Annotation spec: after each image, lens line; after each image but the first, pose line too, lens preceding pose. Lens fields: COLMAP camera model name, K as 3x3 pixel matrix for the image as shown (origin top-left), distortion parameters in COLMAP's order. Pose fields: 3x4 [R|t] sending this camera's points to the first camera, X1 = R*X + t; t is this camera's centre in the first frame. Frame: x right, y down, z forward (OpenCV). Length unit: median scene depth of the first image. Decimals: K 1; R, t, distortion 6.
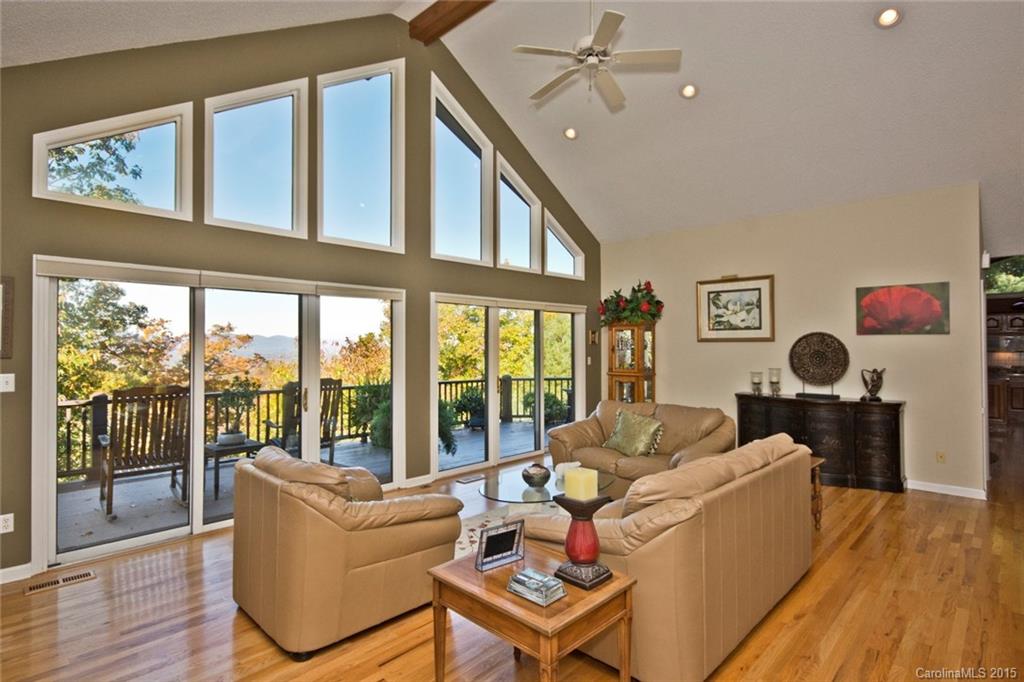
lens RADIAL K [[530.4, 0, 512.0], [0, 530.4, 341.0], [0, 0, 1]] dist [0.022747, 0.000287]
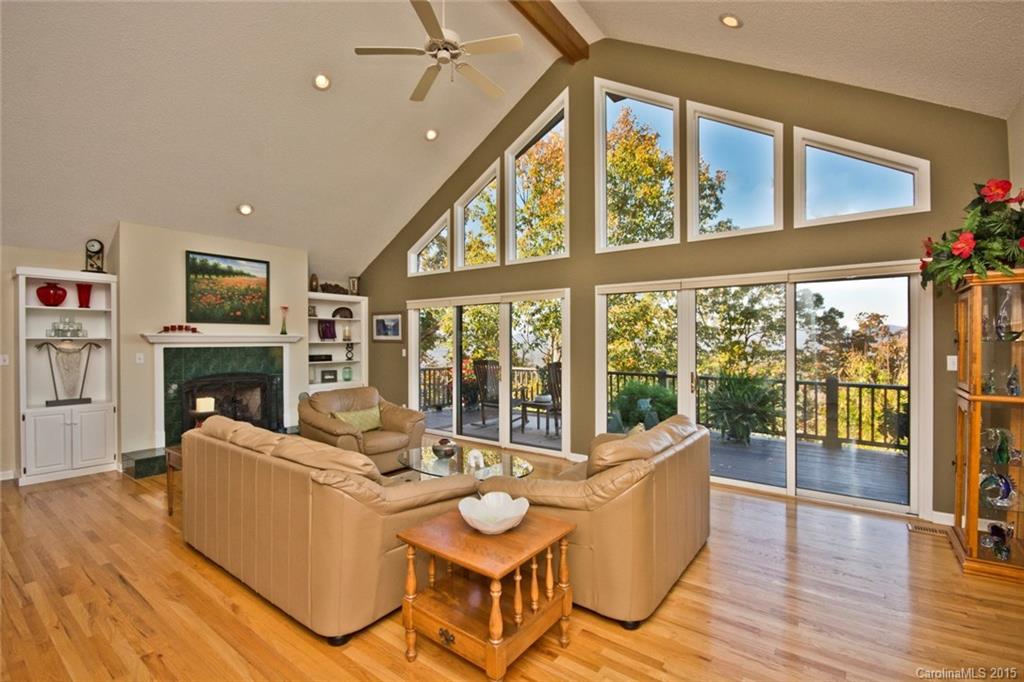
lens RADIAL K [[458.3, 0, 512.0], [0, 458.3, 341.0], [0, 0, 1]] dist [0.000039, -0.000059]
pose [[0.114983, 0.002541, -0.993364, 0.723550], [0.010470, 0.999938, 0.003769, 0.012001], [0.993312, -0.010834, 0.114949, 0.715543]]
